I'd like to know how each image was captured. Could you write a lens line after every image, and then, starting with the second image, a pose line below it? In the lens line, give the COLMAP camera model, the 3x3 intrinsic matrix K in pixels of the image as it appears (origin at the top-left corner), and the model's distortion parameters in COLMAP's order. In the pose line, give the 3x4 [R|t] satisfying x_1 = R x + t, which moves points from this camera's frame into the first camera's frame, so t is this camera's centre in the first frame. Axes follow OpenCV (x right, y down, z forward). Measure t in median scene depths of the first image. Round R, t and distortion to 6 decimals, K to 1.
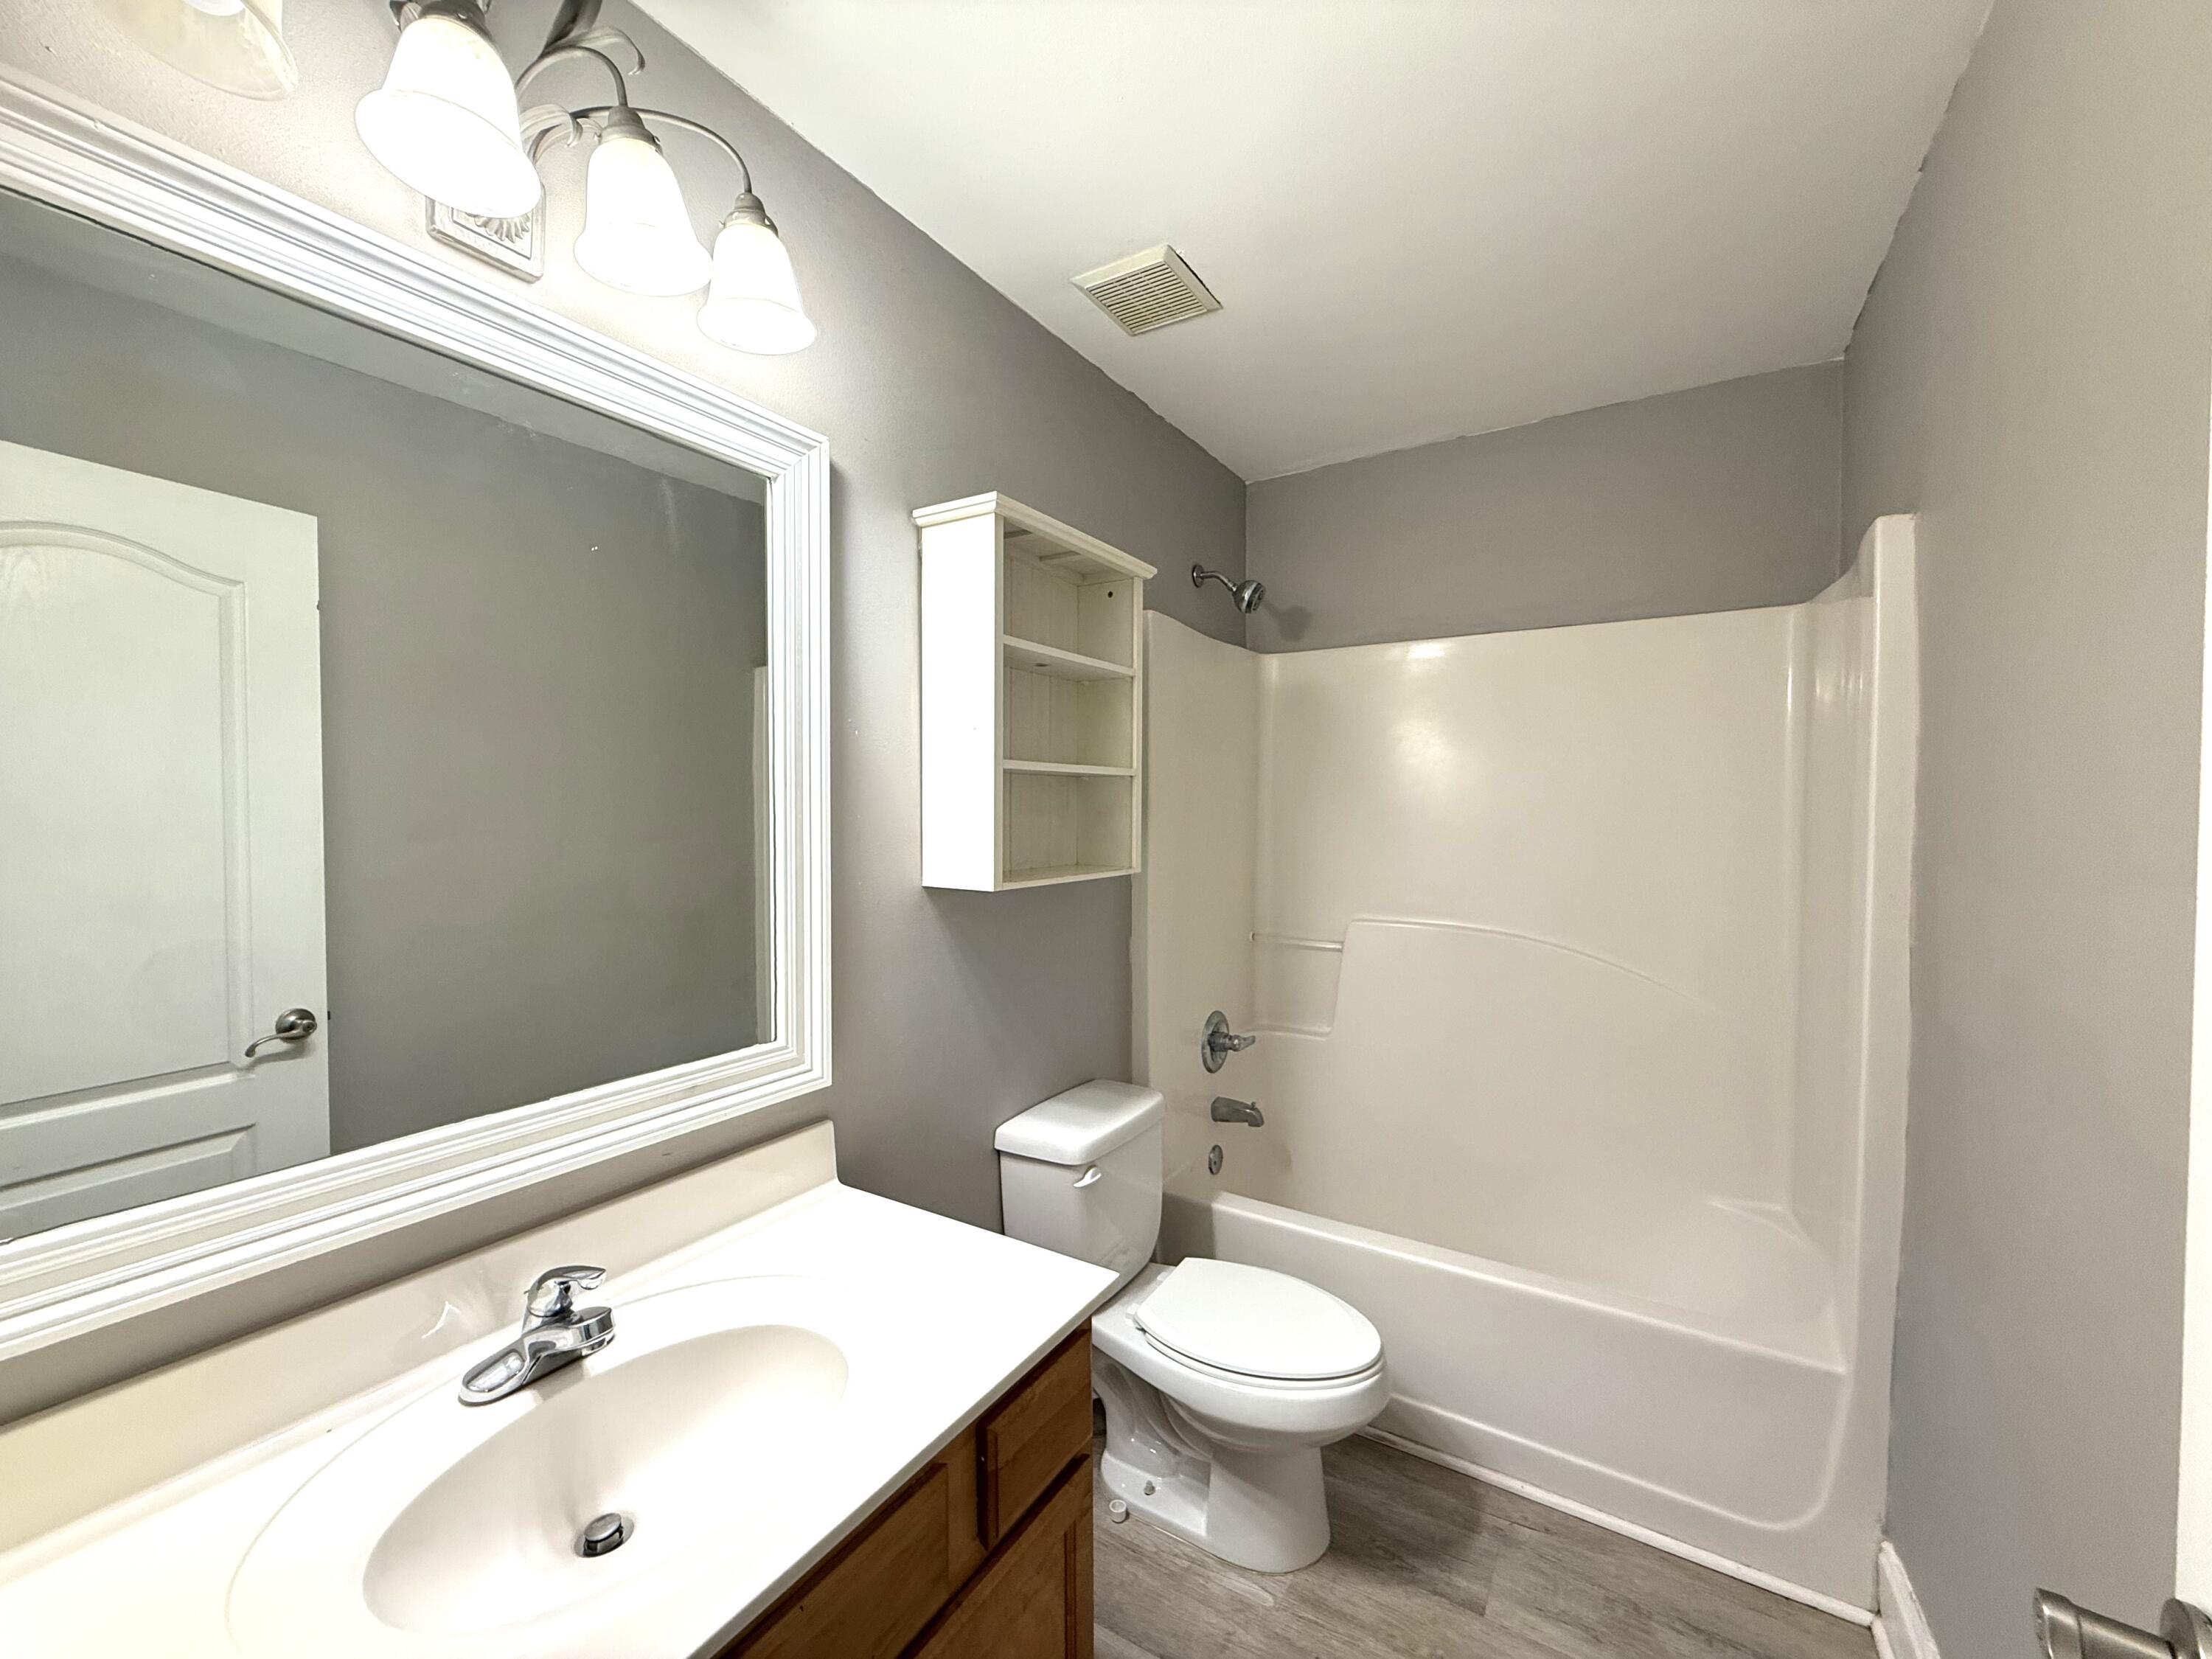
lens RADIAL K [[882.5, 0, 1100.9], [0, 882.5, 829.0], [0, 0, 1]] dist [-0.000881, 0.000064]
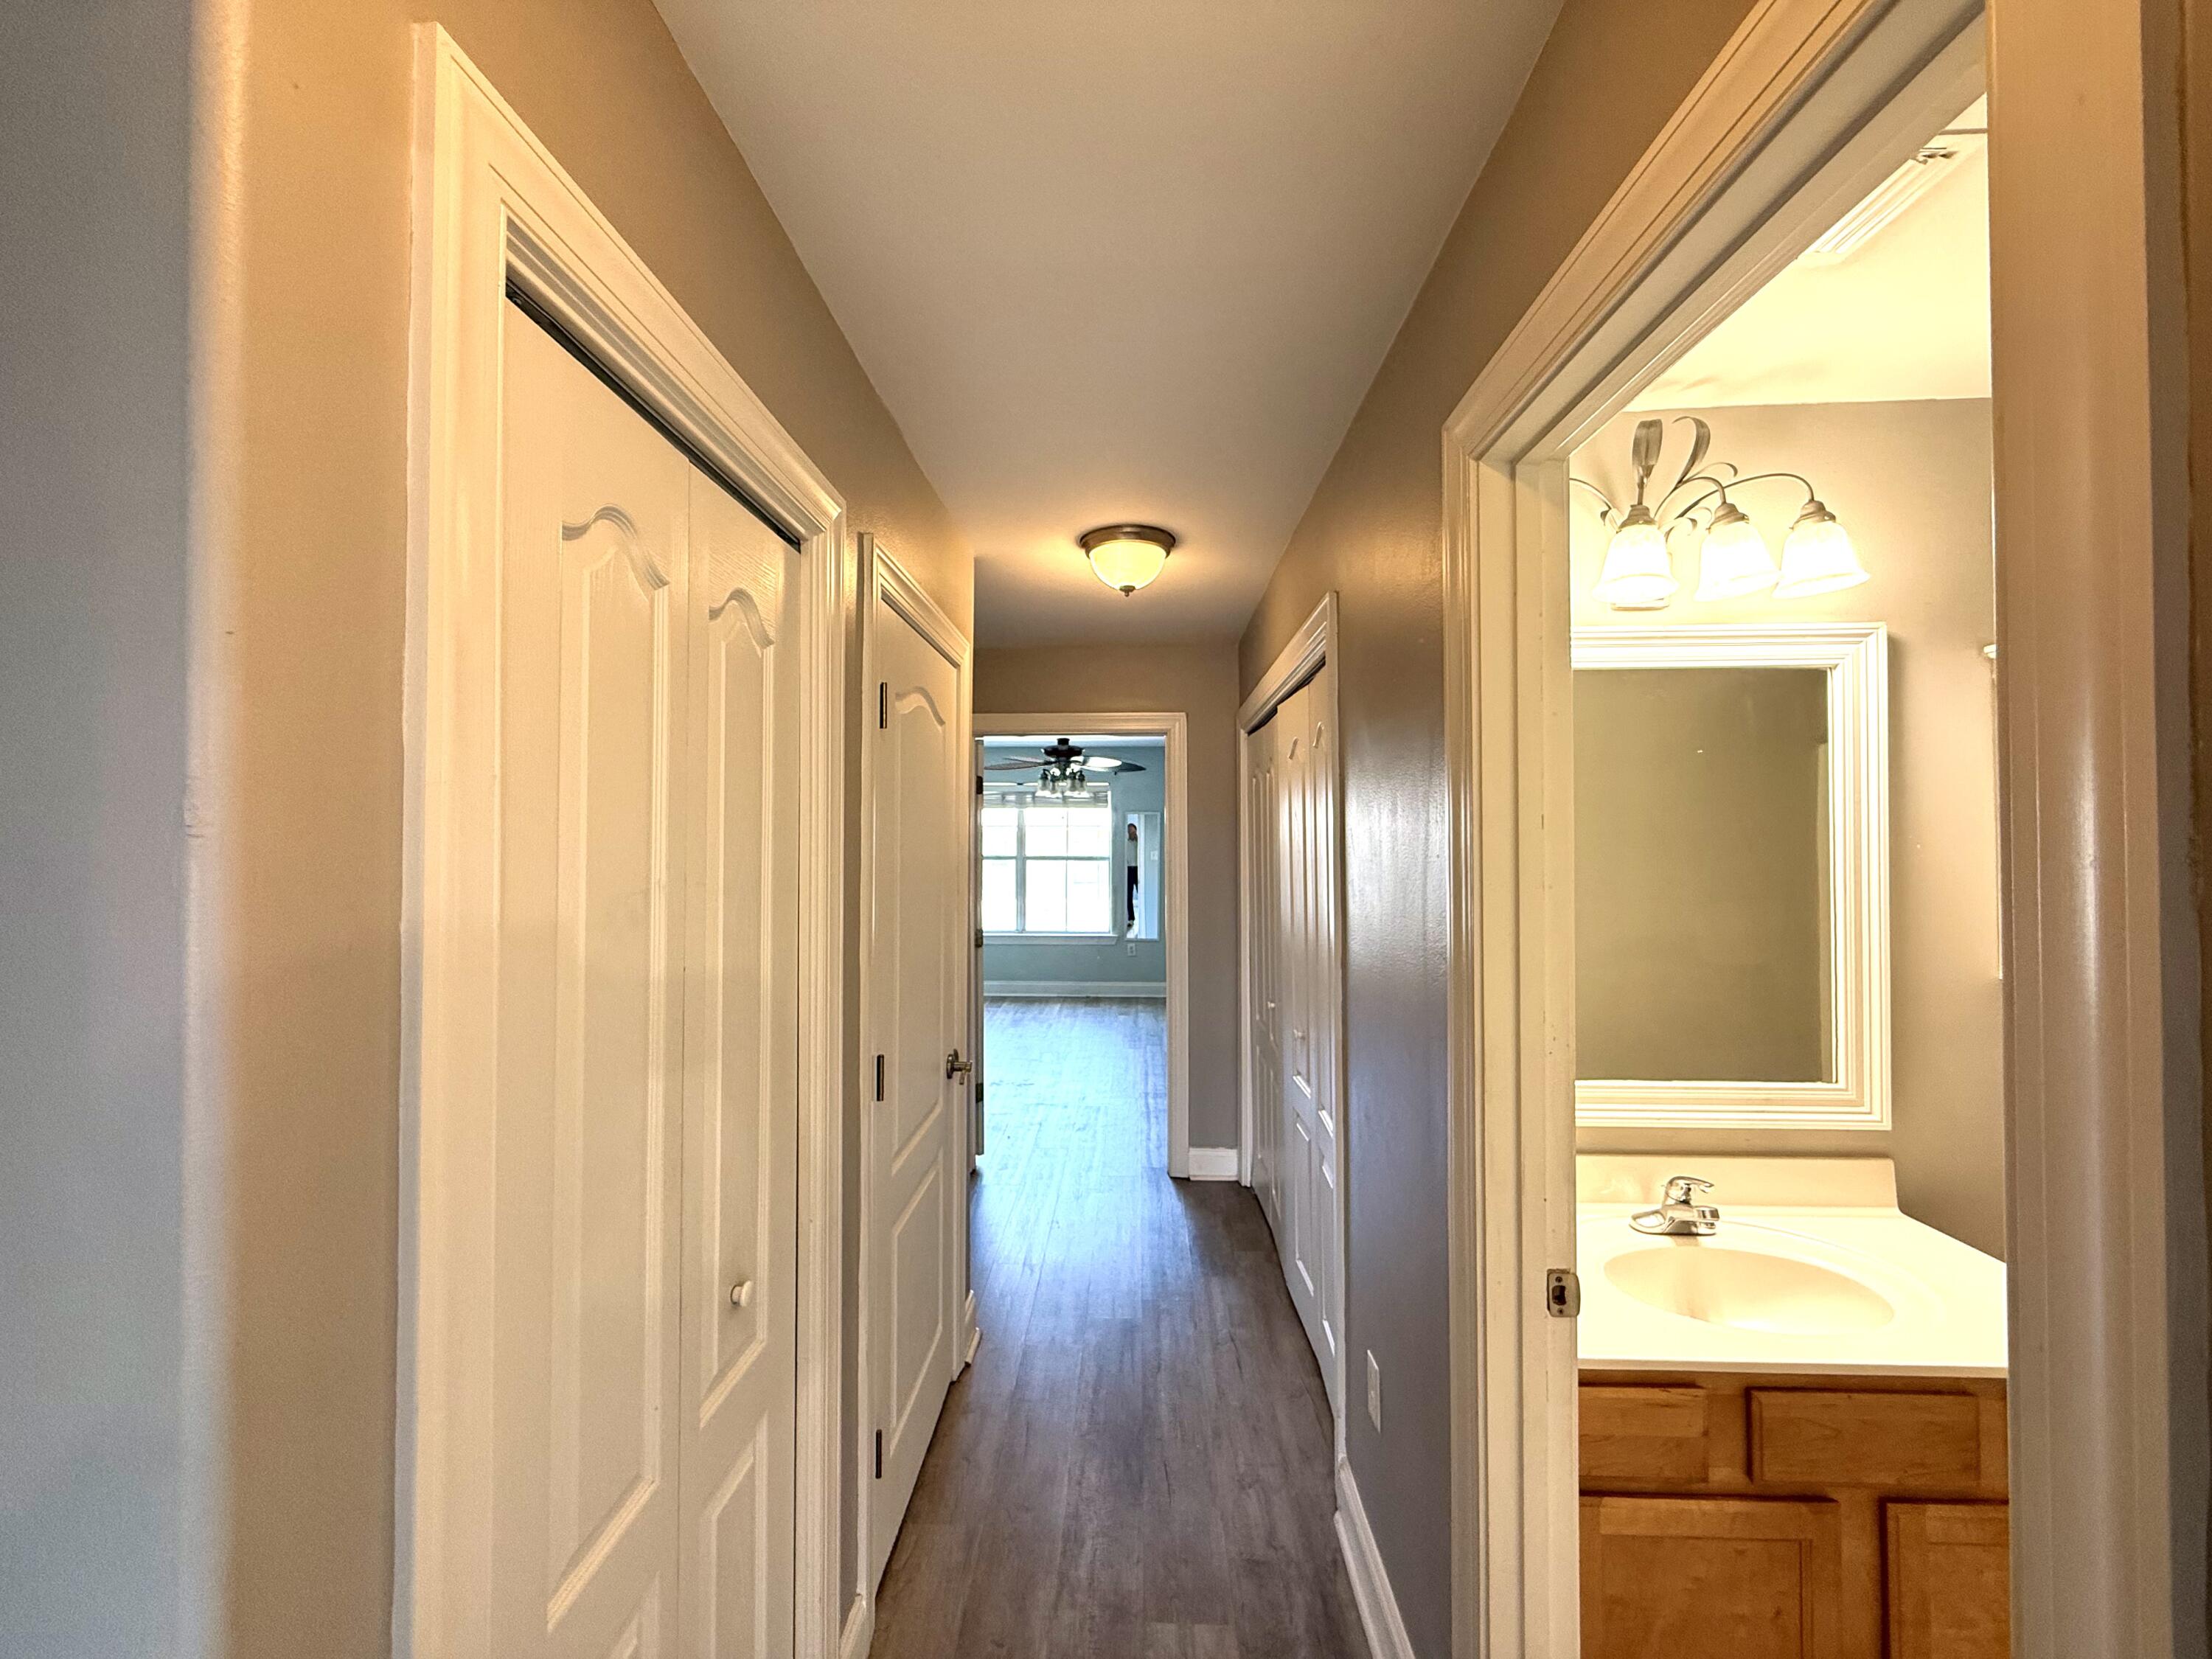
lens RADIAL K [[882.5, 0, 1100.9], [0, 882.5, 829.0], [0, 0, 1]] dist [-0.000881, 0.000064]
pose [[0.494602, -0.013430, -0.869016, 0.251830], [-0.017868, 0.999512, -0.025616, -0.092124], [0.868936, 0.028197, 0.494121, -0.653954]]
